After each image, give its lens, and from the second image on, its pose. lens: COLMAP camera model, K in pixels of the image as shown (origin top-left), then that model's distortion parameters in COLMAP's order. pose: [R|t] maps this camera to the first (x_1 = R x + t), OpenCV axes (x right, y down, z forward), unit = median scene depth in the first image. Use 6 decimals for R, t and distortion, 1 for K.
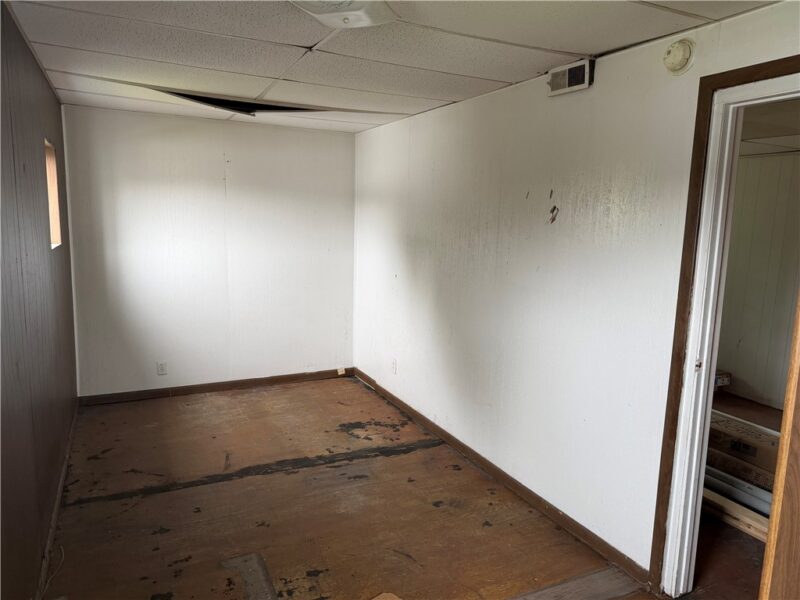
lens RADIAL K [[553.7, 0, 400.7], [0, 553.7, 295.9], [0, 0, 1]] dist [0.188626, -0.343541]
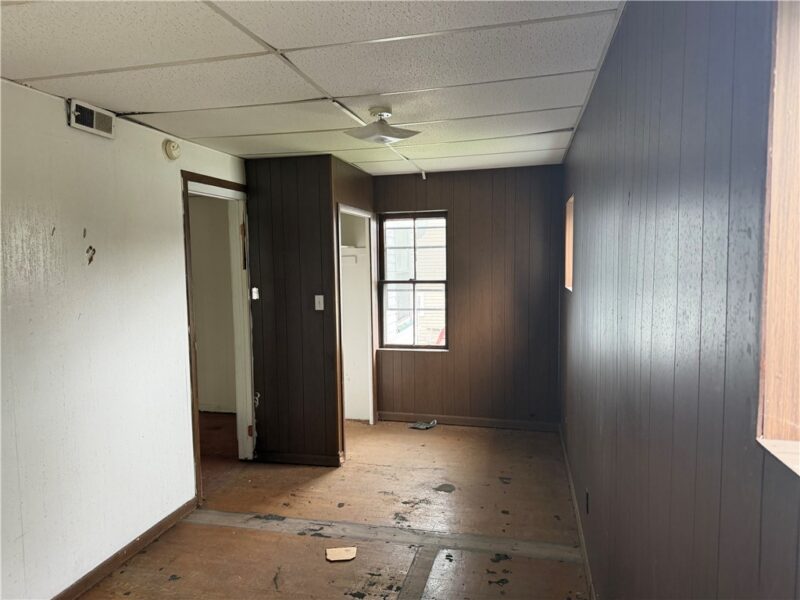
lens RADIAL K [[553.7, 0, 400.7], [0, 553.7, 295.9], [0, 0, 1]] dist [0.188626, -0.343541]
pose [[-0.785659, -0.055852, 0.616134, -0.743850], [0.081102, 0.978024, 0.192074, -0.225630], [-0.613321, 0.200875, -0.763863, 1.469472]]
